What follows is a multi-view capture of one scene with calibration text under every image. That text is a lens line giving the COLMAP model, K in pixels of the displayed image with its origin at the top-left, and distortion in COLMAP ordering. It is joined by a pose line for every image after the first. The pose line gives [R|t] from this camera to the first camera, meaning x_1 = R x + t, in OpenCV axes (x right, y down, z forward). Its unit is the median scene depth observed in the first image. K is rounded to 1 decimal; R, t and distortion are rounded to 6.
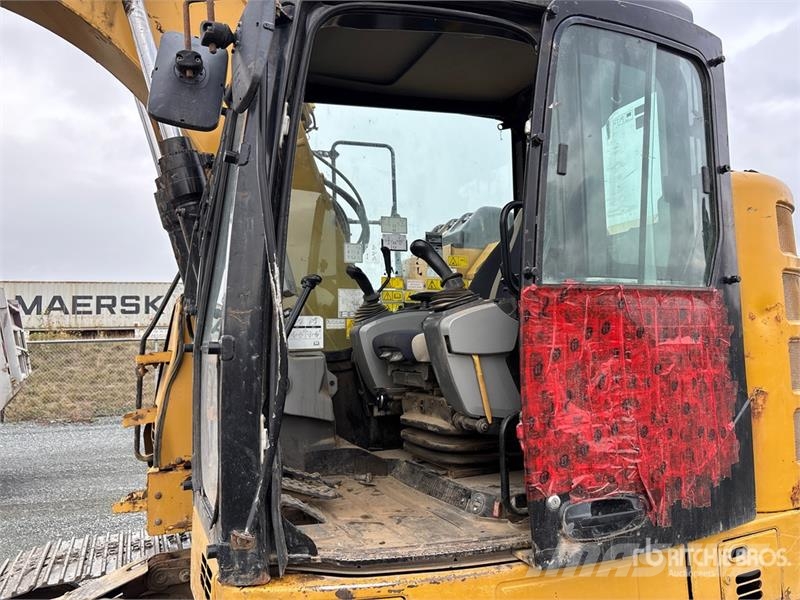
lens RADIAL K [[609.1, 0, 396.1], [0, 609.1, 304.9], [0, 0, 1]] dist [0.040248, -0.040545]
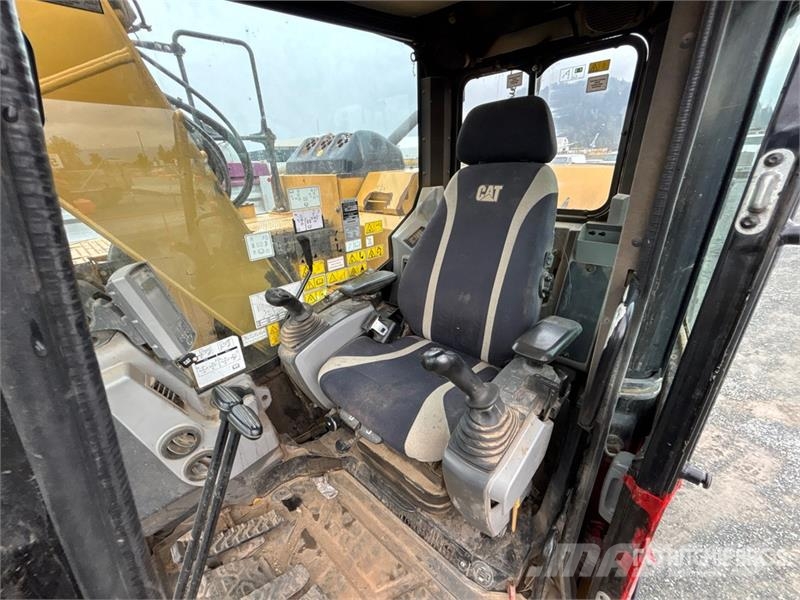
lens RADIAL K [[325.0, 0, 400.0], [0, 325.0, 300.0], [0, 0, 1]] dist [-0.000817, -0.000261]
pose [[0.913773, -0.172670, 0.367702, -0.063933], [-0.006098, 0.899234, 0.437426, -0.184725], [-0.406180, -0.401950, 0.820642, 0.506875]]
